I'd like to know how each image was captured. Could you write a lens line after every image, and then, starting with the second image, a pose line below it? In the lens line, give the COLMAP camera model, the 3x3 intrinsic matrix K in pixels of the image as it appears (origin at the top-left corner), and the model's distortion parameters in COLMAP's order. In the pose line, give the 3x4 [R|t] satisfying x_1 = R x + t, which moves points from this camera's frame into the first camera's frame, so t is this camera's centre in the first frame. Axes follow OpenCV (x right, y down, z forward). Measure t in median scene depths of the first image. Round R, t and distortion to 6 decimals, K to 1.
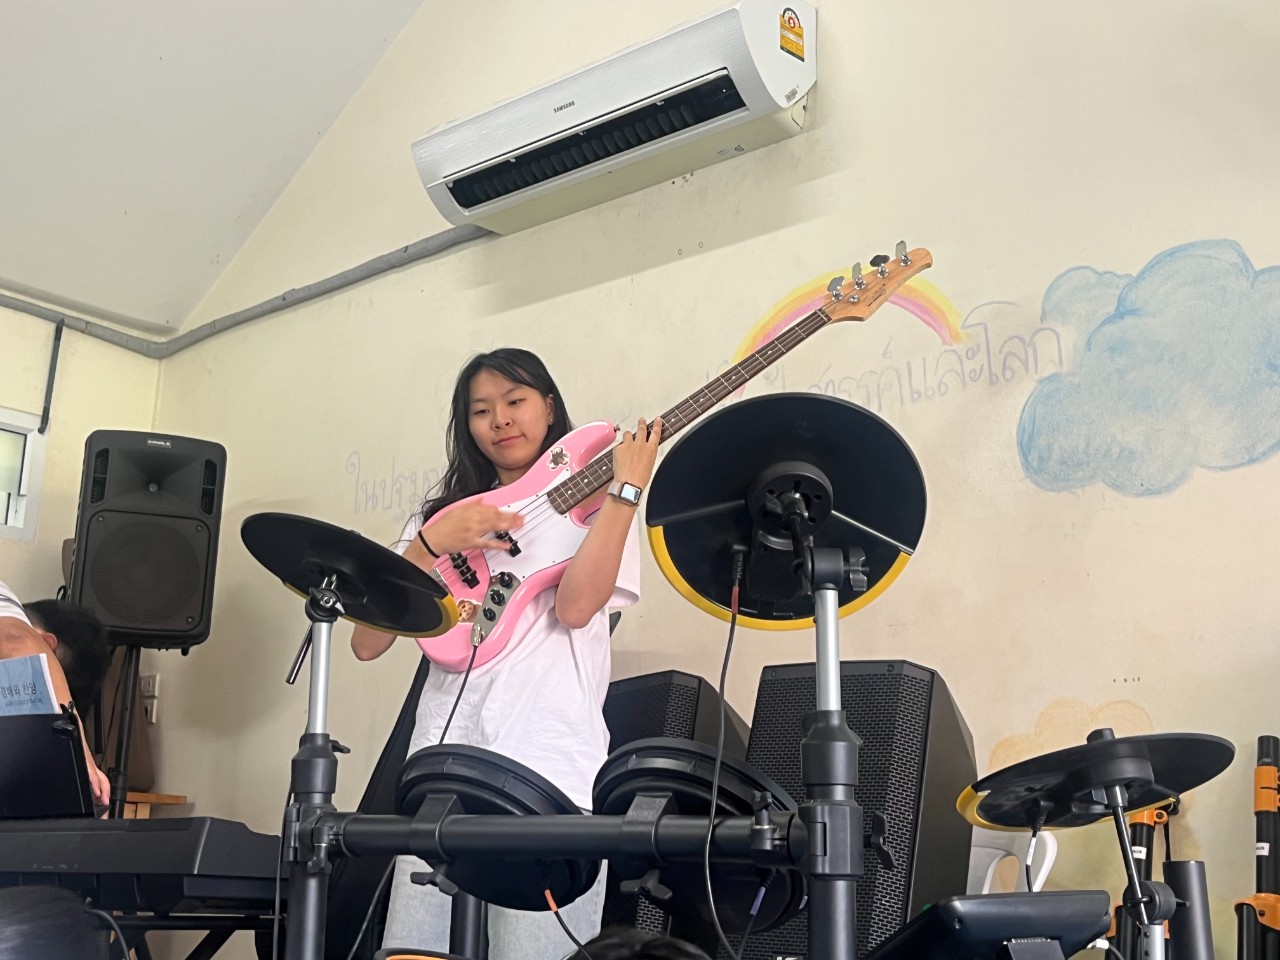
lens RADIAL K [[1573.5, 0, 640.0], [0, 1573.5, 480.0], [0, 0, 1]] dist [0.207249, -0.978819]
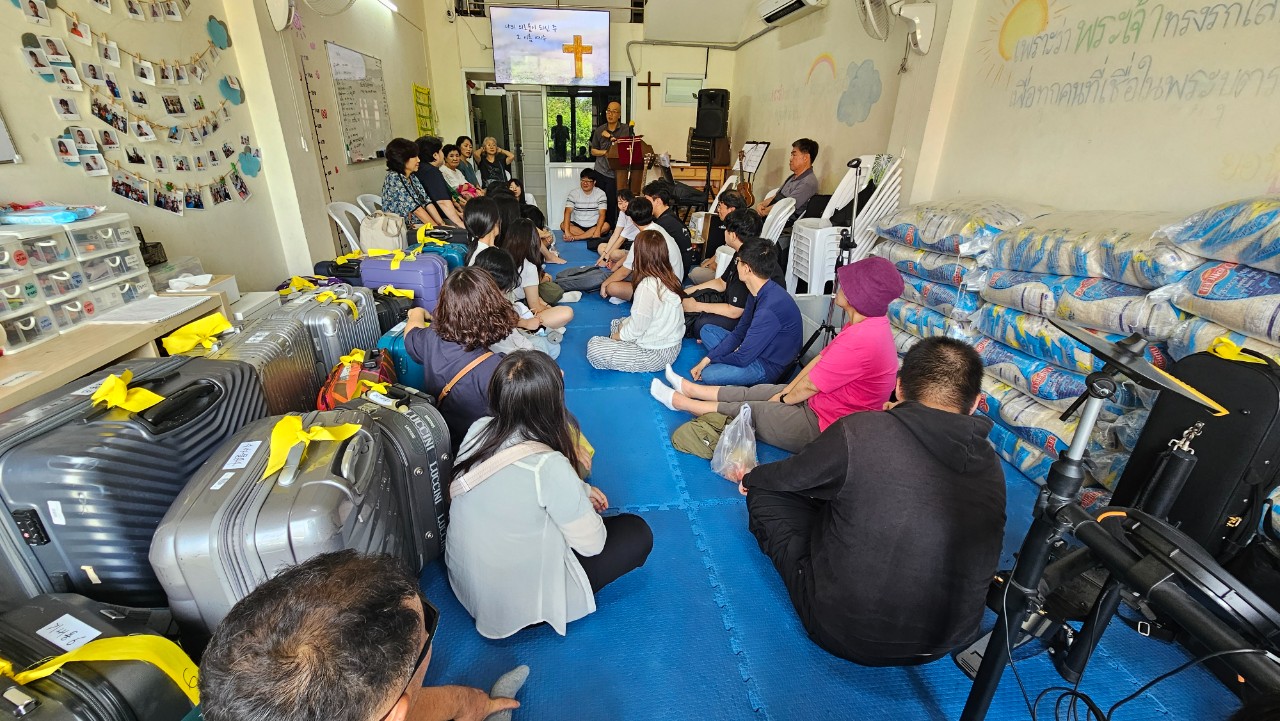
lens RADIAL K [[525.9, 0, 640.0], [0, 525.9, 360.5], [0, 0, 1]] dist [0.000257, 0.000009]
pose [[0.741635, 0.262074, -0.617491, 0.813496], [0.164937, 0.821021, 0.546553, -0.299481], [0.650210, -0.507190, 0.565672, -0.445305]]
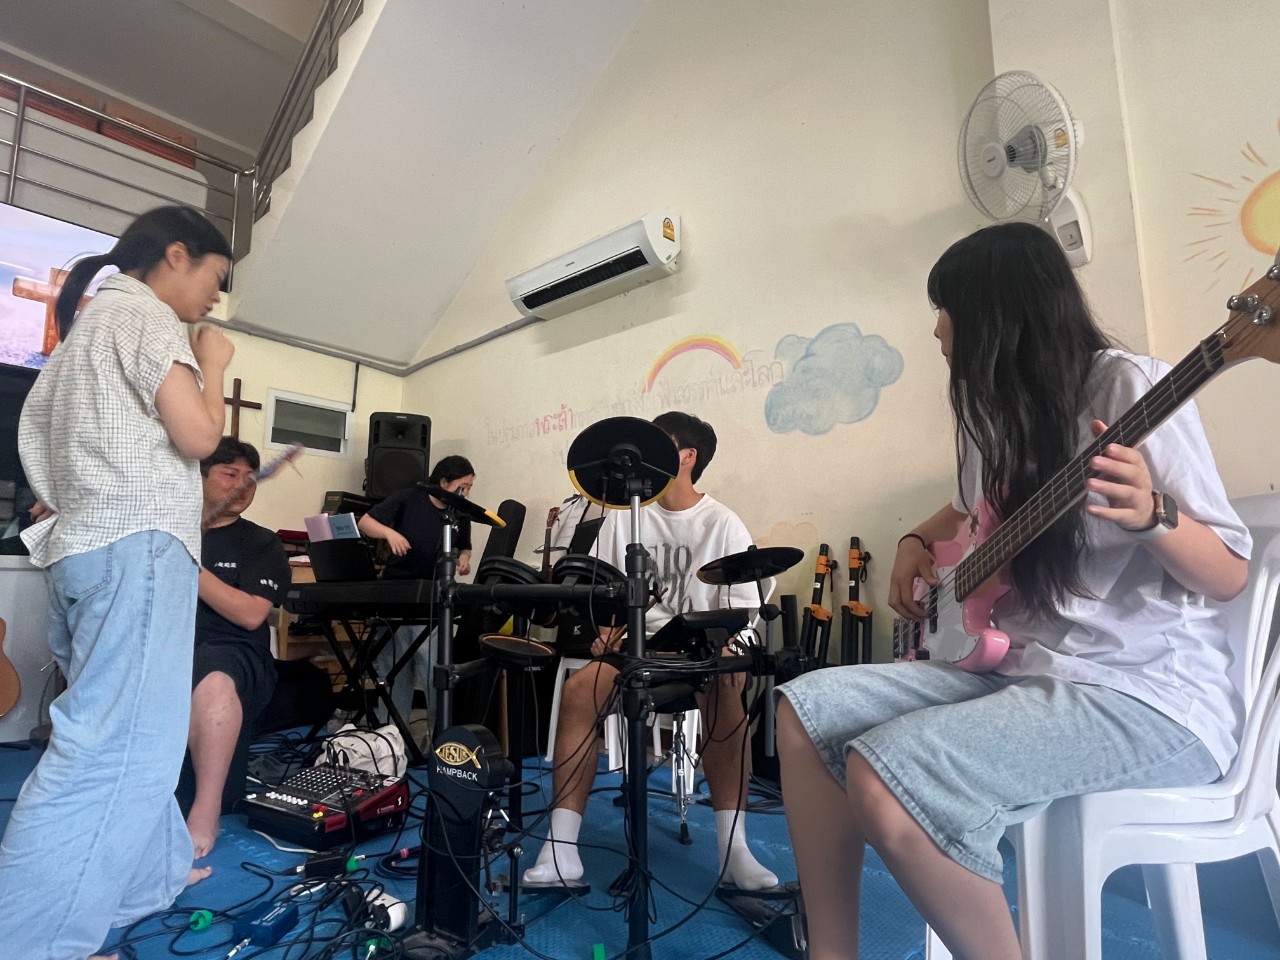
lens RADIAL K [[740.6, 0, 640.0], [0, 740.6, 480.0], [0, 0, 1]] dist [-0.001338, 0.000024]
pose [[0.999573, -0.024299, -0.016229, 0.071023], [0.025751, 0.995029, 0.096200, -0.033665], [0.013811, -0.096577, 0.995230, -0.085211]]
